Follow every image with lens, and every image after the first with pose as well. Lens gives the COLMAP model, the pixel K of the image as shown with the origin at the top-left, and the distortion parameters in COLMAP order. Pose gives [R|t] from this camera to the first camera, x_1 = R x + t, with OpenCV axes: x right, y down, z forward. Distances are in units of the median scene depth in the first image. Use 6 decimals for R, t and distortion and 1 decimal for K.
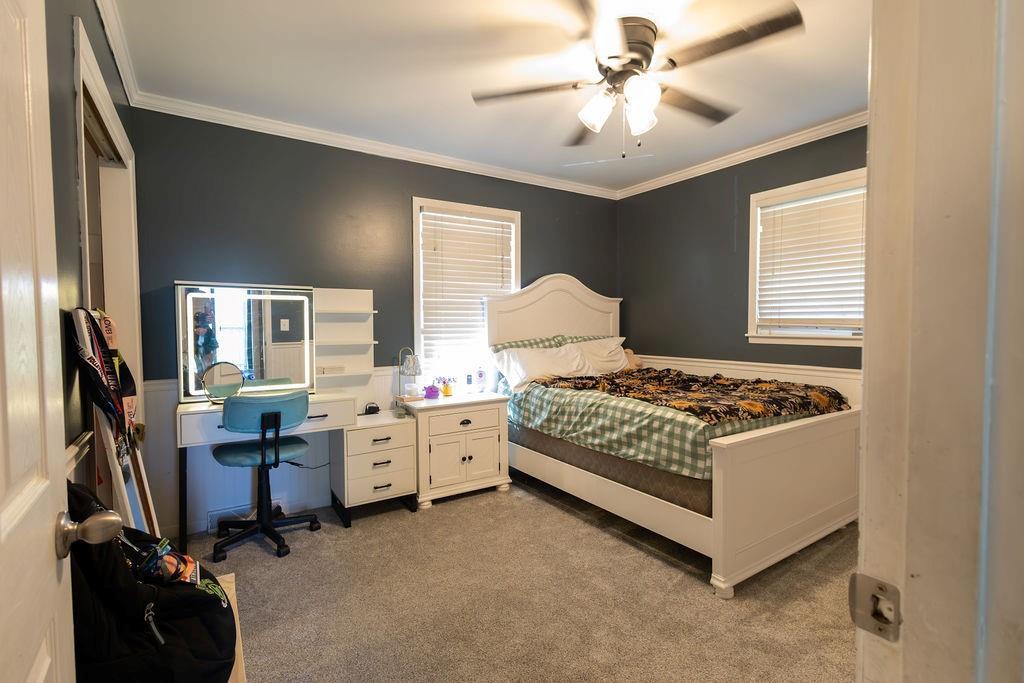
lens RADIAL K [[470.1, 0, 508.4], [0, 470.1, 345.4], [0, 0, 1]] dist [0.006446, 0.000398]
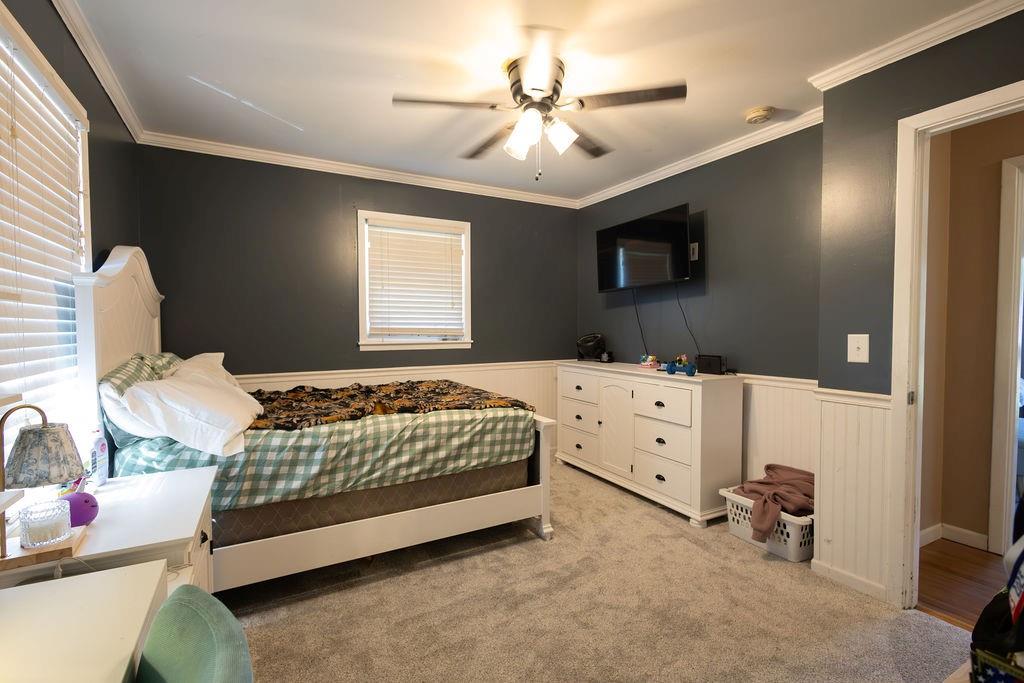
lens RADIAL K [[470.1, 0, 508.4], [0, 470.1, 345.4], [0, 0, 1]] dist [0.006446, 0.000398]
pose [[0.074471, -0.032495, 0.996694, -0.660091], [0.051888, 0.998241, 0.028669, -0.039066], [-0.995872, 0.049581, 0.076026, 0.767993]]
